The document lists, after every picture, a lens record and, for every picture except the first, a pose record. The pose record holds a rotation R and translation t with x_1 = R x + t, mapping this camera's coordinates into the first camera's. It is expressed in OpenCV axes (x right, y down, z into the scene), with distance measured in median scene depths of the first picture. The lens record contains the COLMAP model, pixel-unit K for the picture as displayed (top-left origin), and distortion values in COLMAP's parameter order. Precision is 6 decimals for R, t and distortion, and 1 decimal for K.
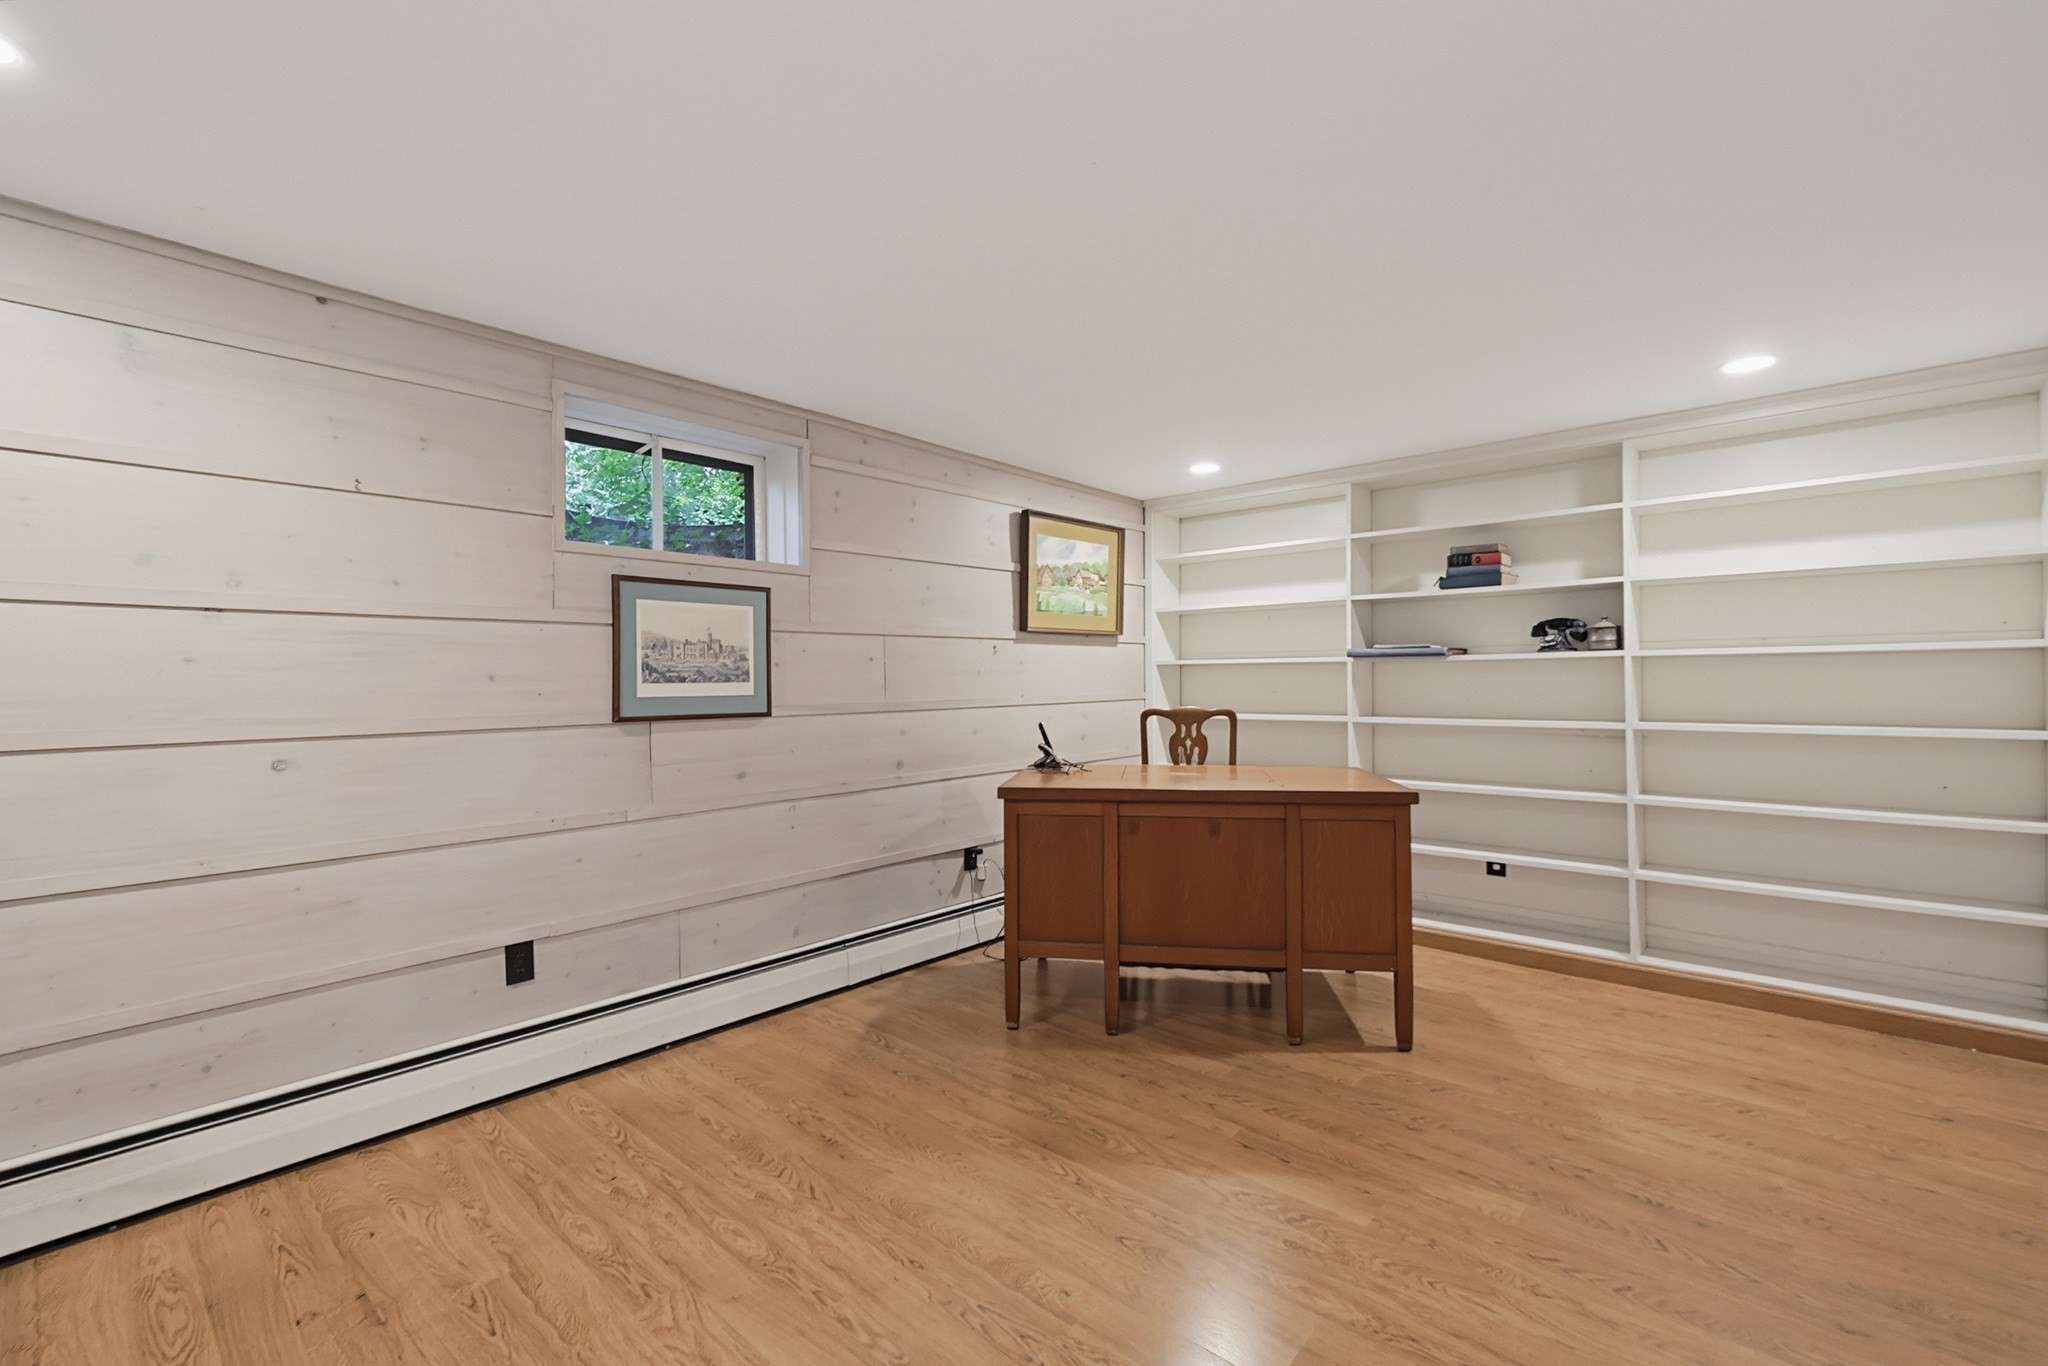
lens RADIAL K [[879.0, 0, 1021.9], [0, 879.0, 671.5], [0, 0, 1]] dist [0.003016, 0.000027]
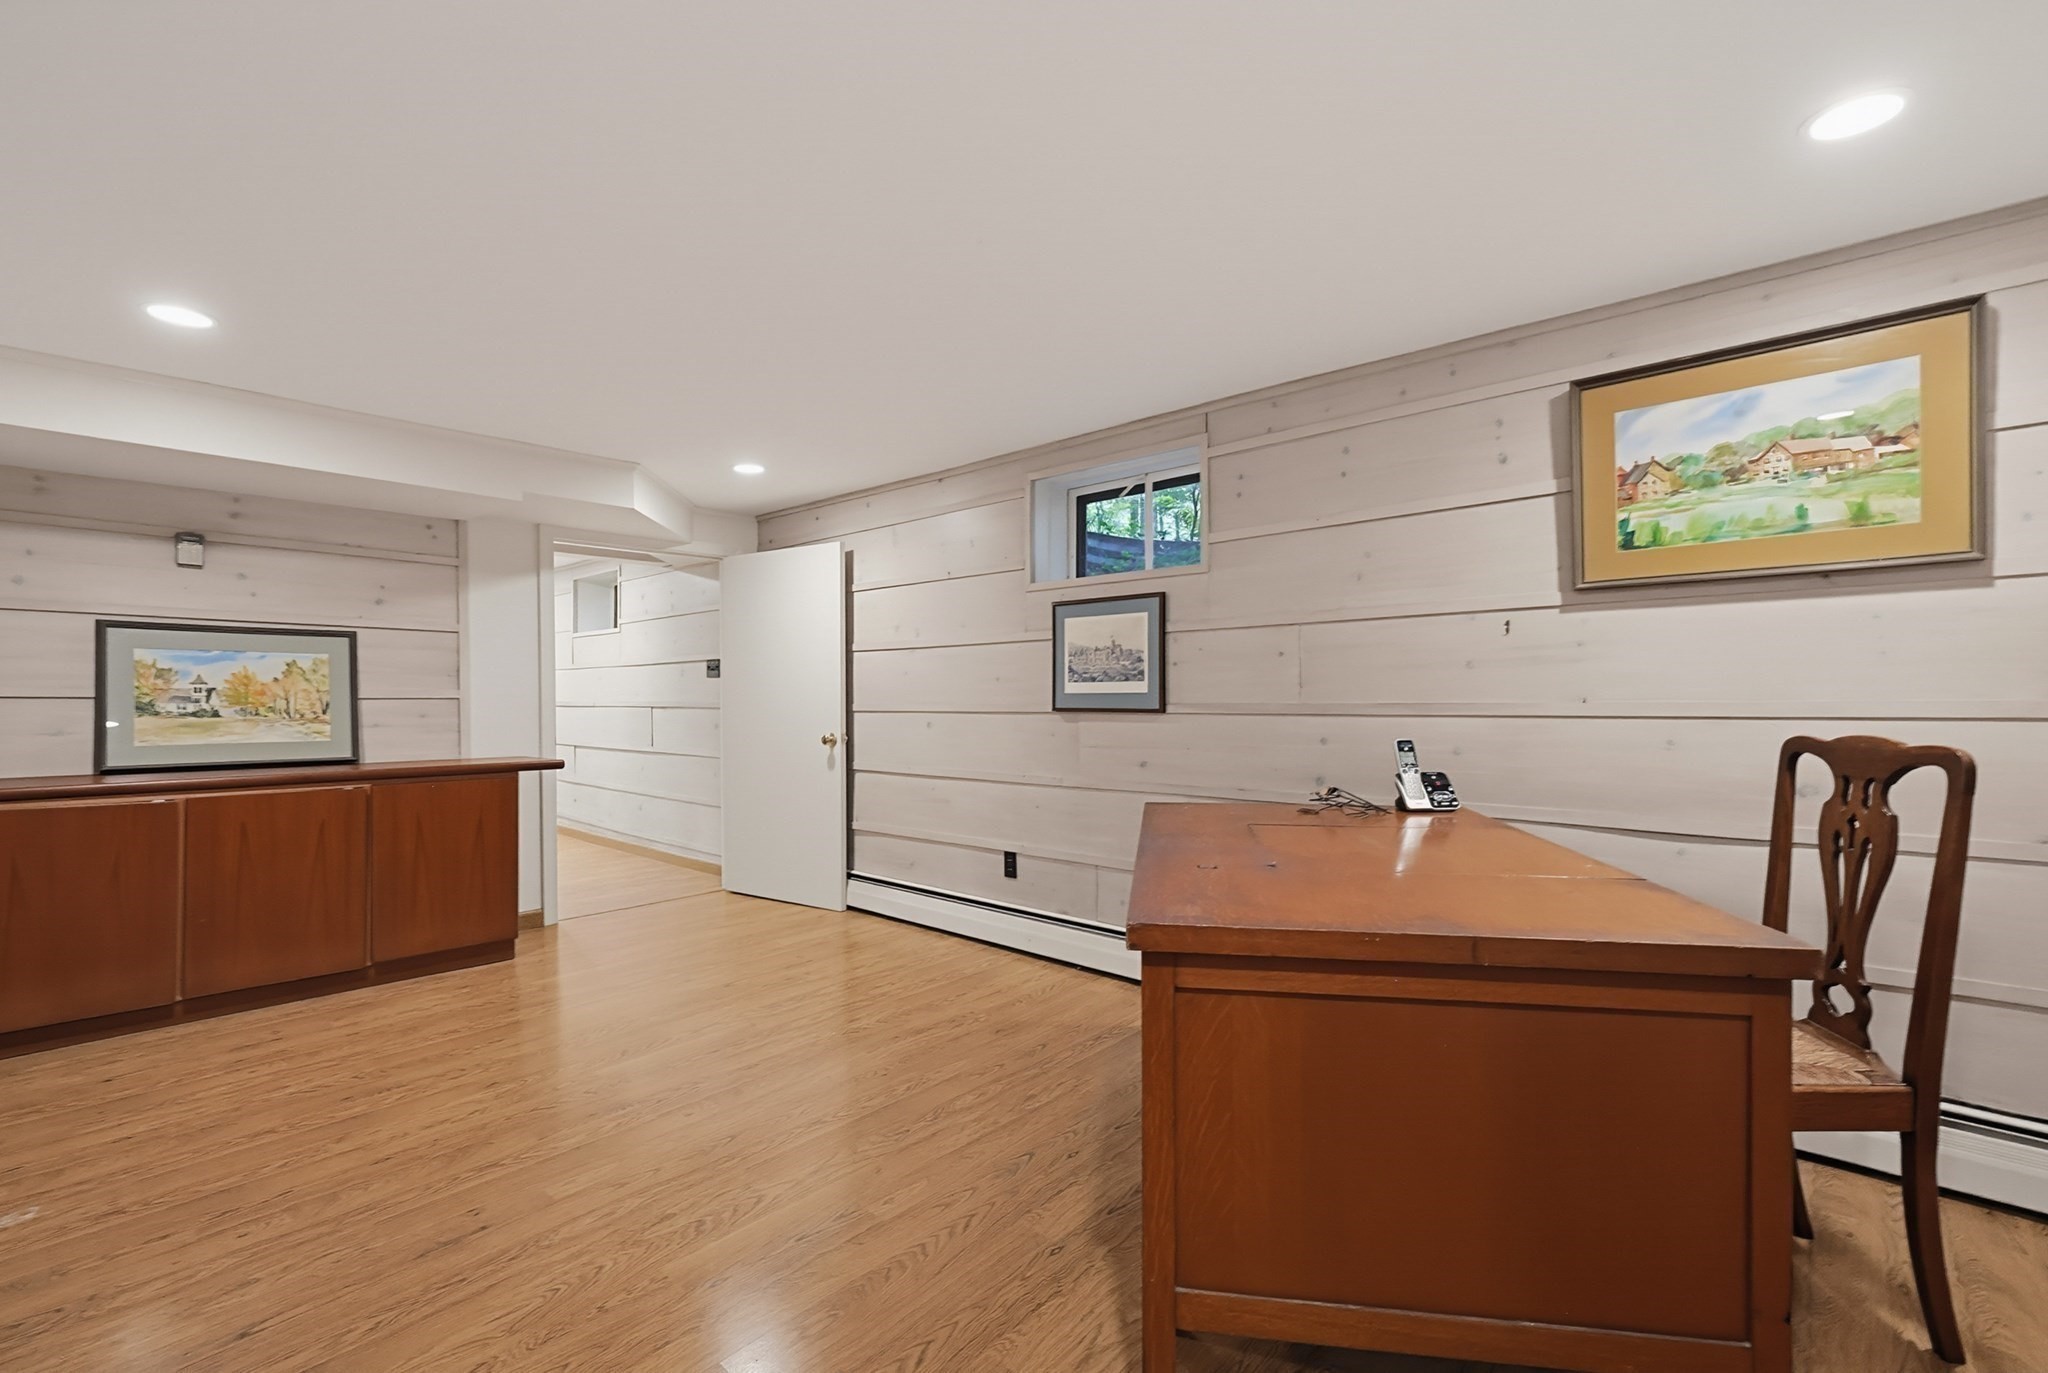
lens RADIAL K [[879.0, 0, 1022.0], [0, 879.0, 697.6], [0, 0, 1]] dist [0.003016, 0.000027]
pose [[0.005206, 0.014988, -0.999874, 0.810702], [0.018748, 0.999710, 0.015083, 0.013707], [0.999811, -0.018824, 0.004924, 0.857685]]
